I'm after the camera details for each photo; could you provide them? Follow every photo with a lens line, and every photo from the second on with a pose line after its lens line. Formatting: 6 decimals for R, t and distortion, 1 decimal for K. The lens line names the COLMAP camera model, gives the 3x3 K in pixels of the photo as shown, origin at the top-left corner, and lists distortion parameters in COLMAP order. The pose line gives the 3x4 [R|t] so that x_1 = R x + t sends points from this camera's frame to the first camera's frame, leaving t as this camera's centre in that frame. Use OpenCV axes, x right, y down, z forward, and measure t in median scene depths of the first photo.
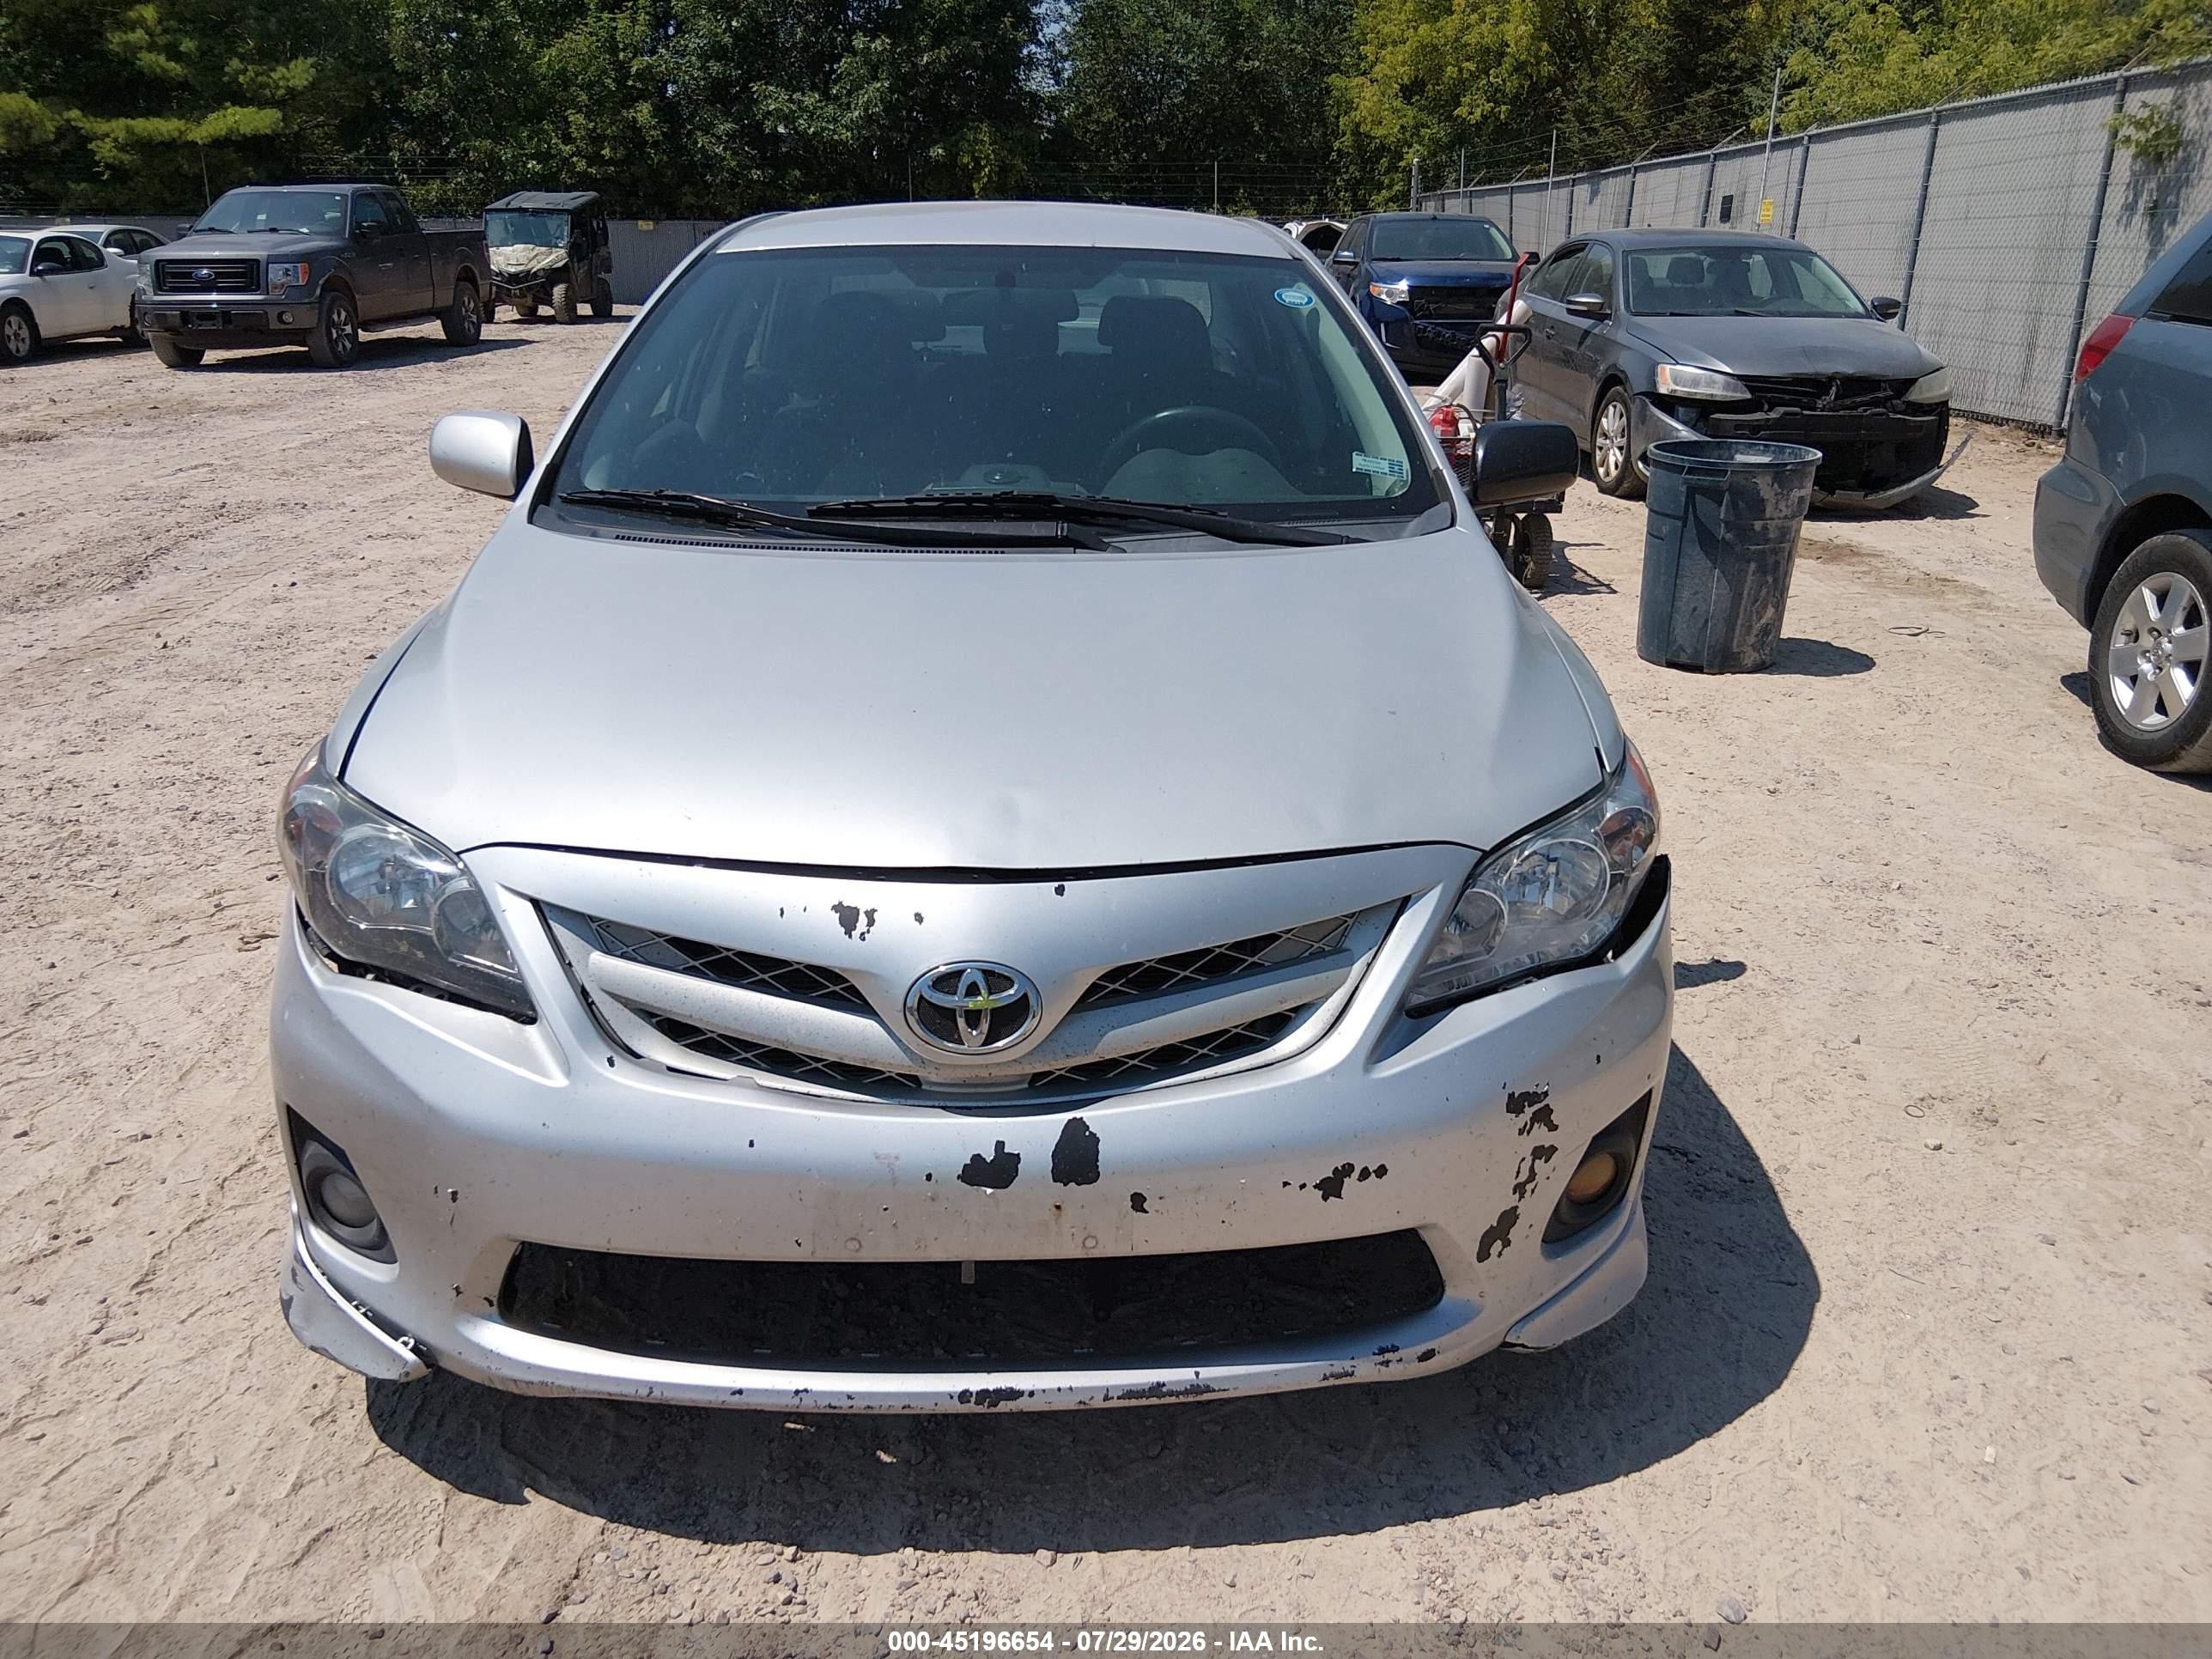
lens RADIAL K [[1694.0, 0, 1090.1], [0, 1694.0, 819.1], [0, 0, 1]] dist [0.056351, -0.103612]
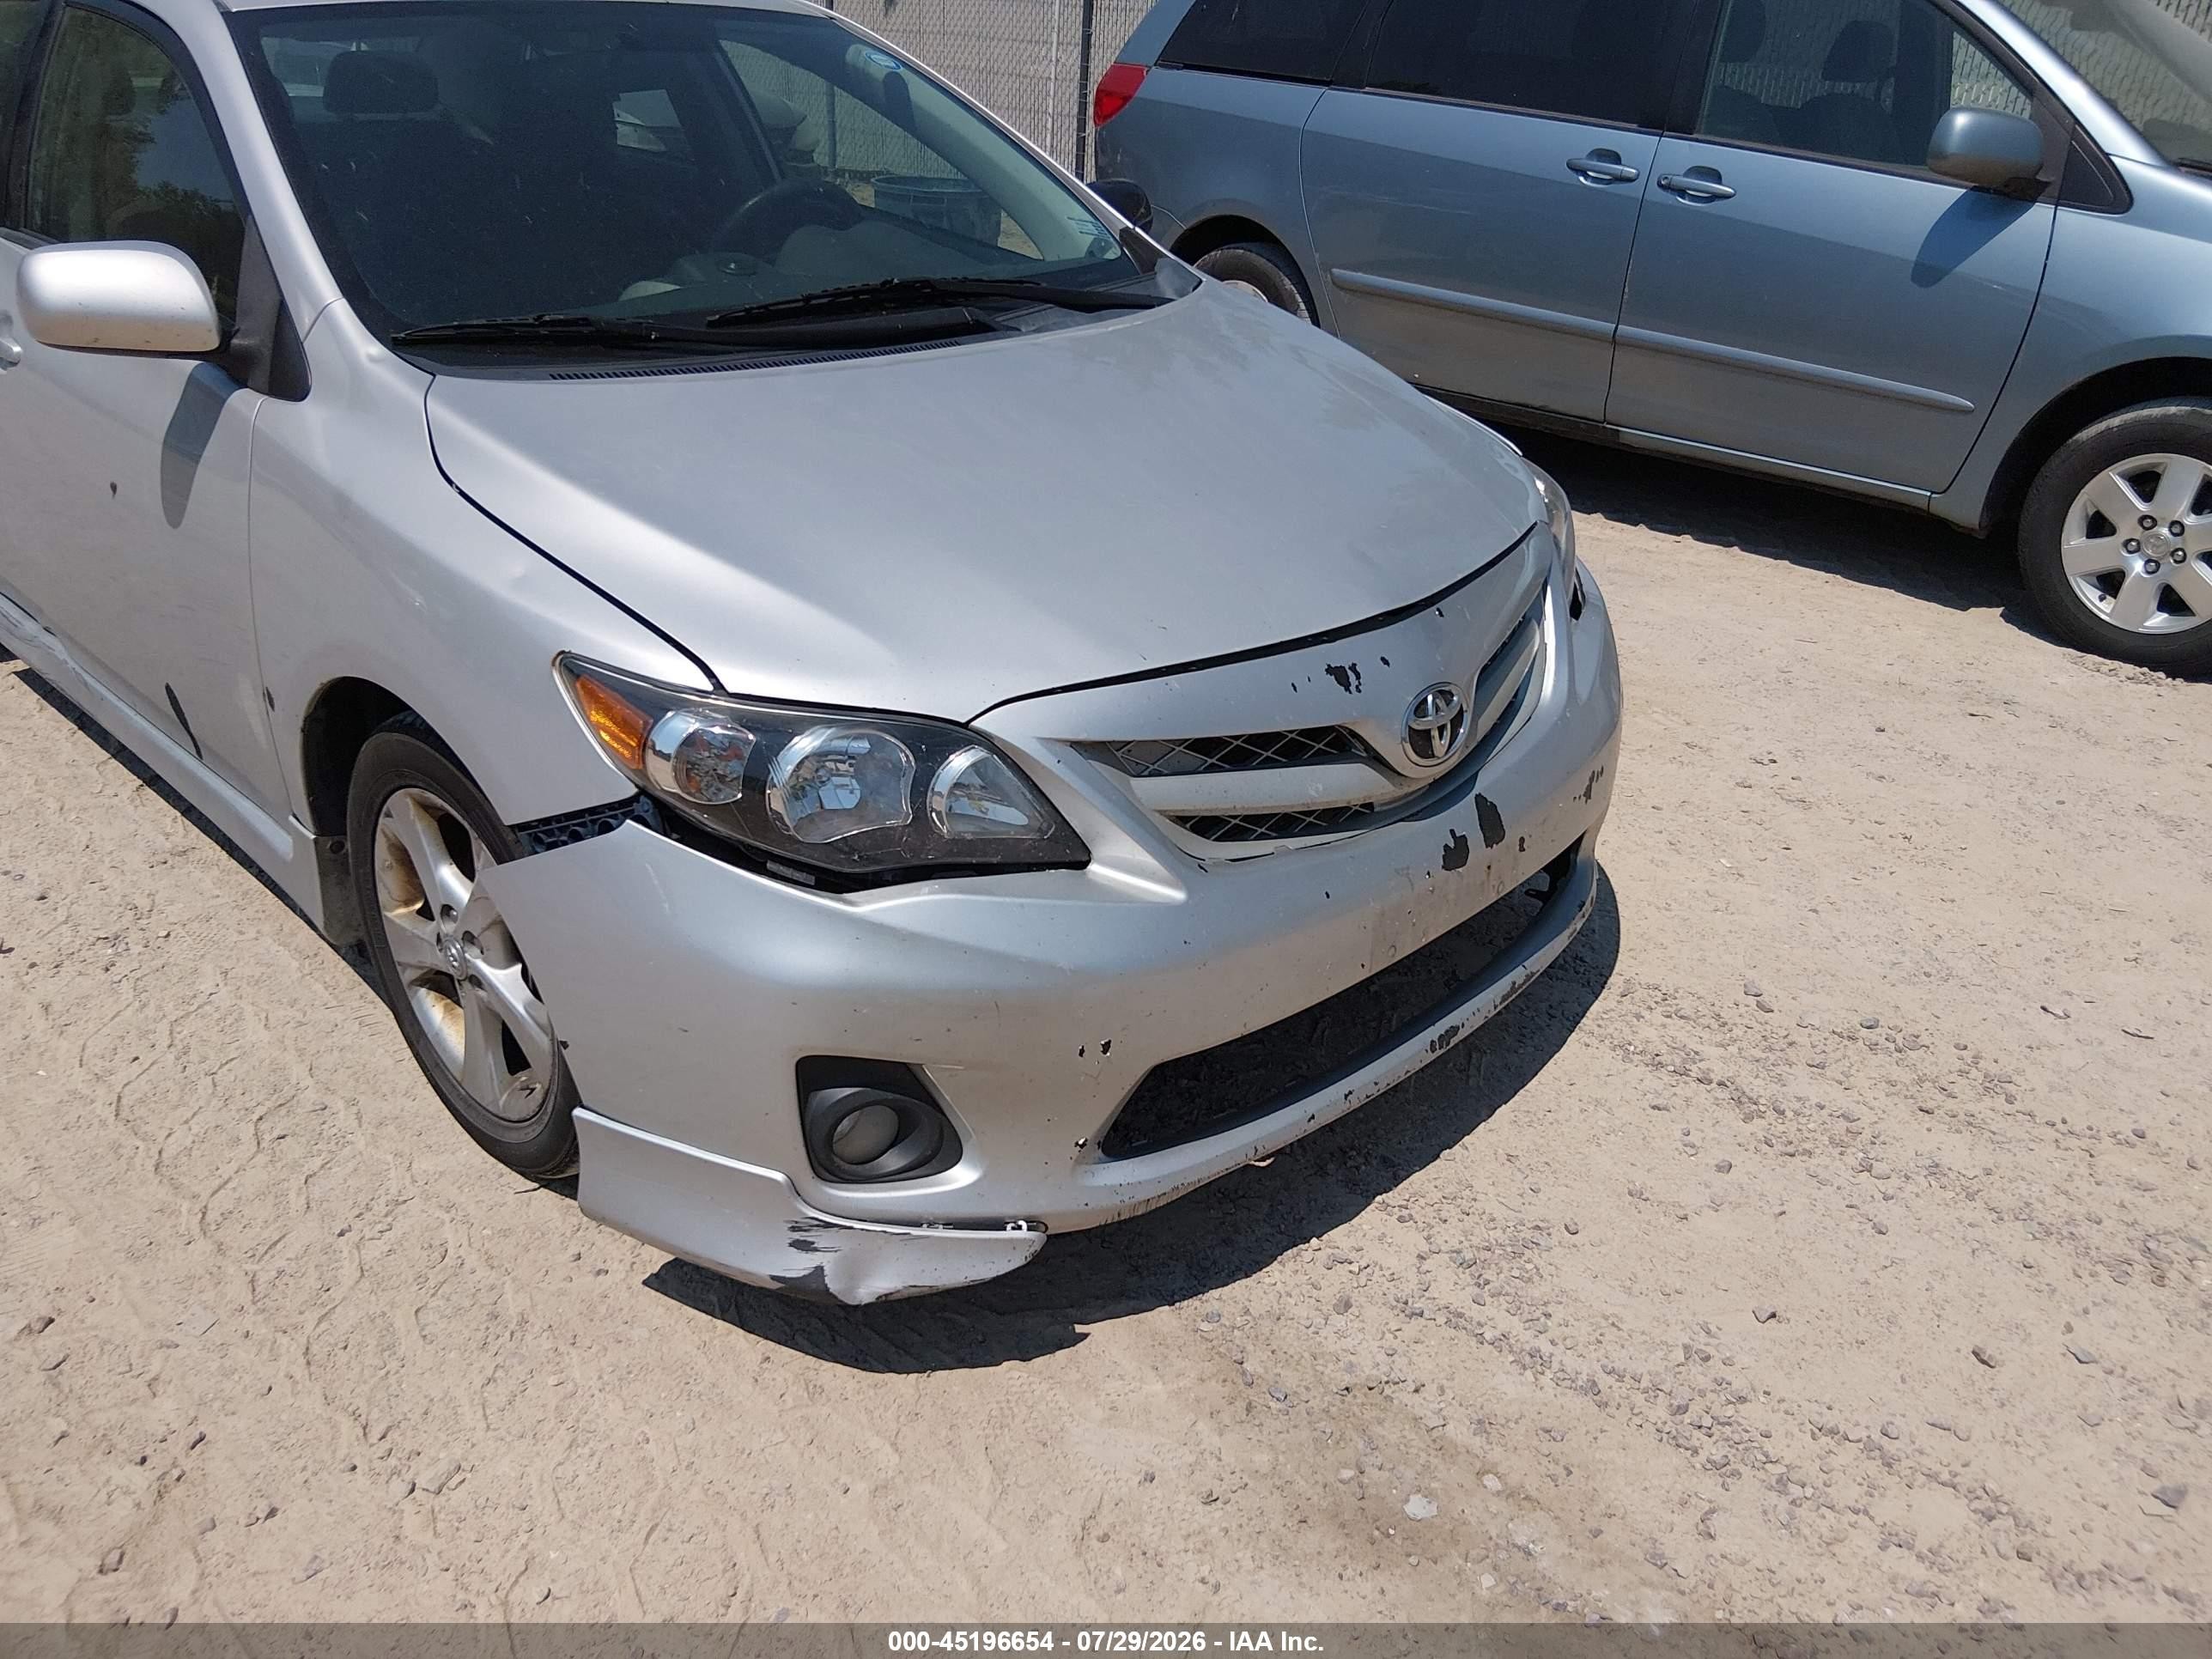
lens RADIAL K [[1658.8, 0, 1115.0], [0, 1658.8, 838.0], [0, 0, 1]] dist [-0.014613, -0.010610]
pose [[0.724652, -0.299204, 0.620771, -0.071453], [0.199878, 0.953358, 0.226180, -0.008614], [-0.659491, -0.039823, 0.750657, 0.021509]]
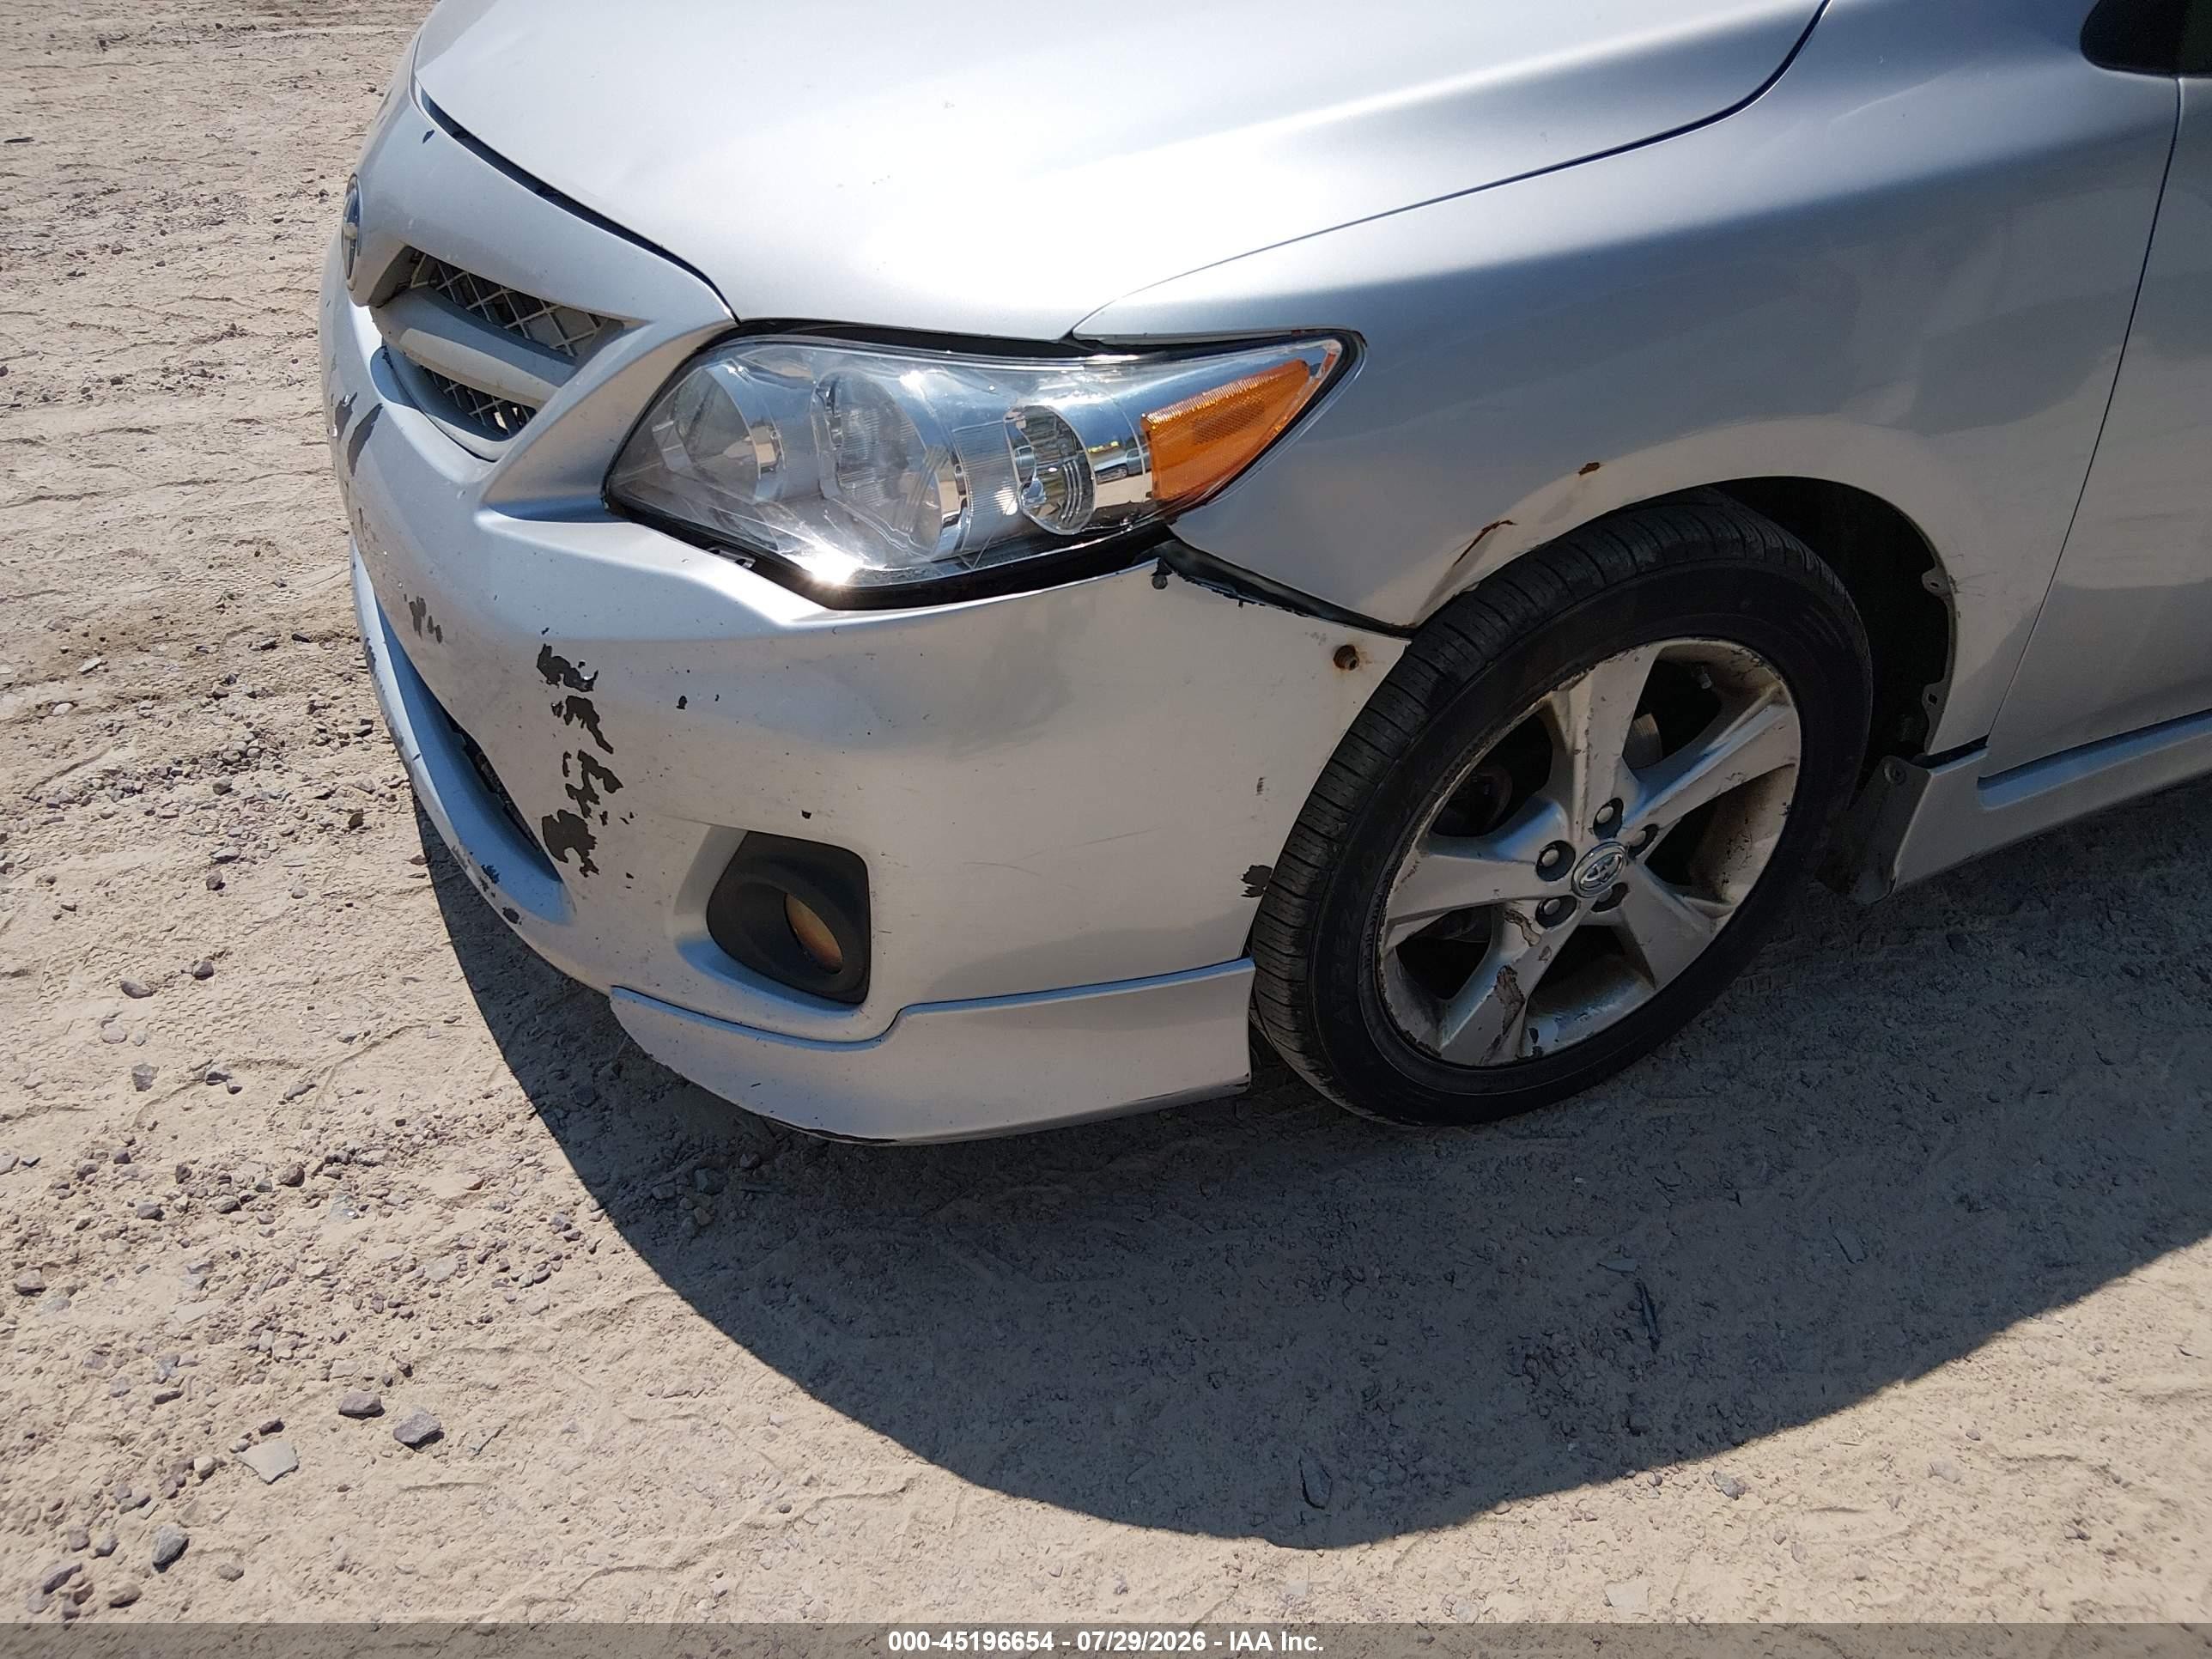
lens RADIAL K [[1694.0, 0, 1087.5], [0, 1694.0, 828.7], [0, 0, 1]] dist [0.056351, -0.103612]
pose [[0.387427, 0.548157, -0.741232, 0.068631], [-0.350627, 0.831217, 0.431437, -0.011285], [0.852620, 0.092745, 0.514235, 0.066916]]
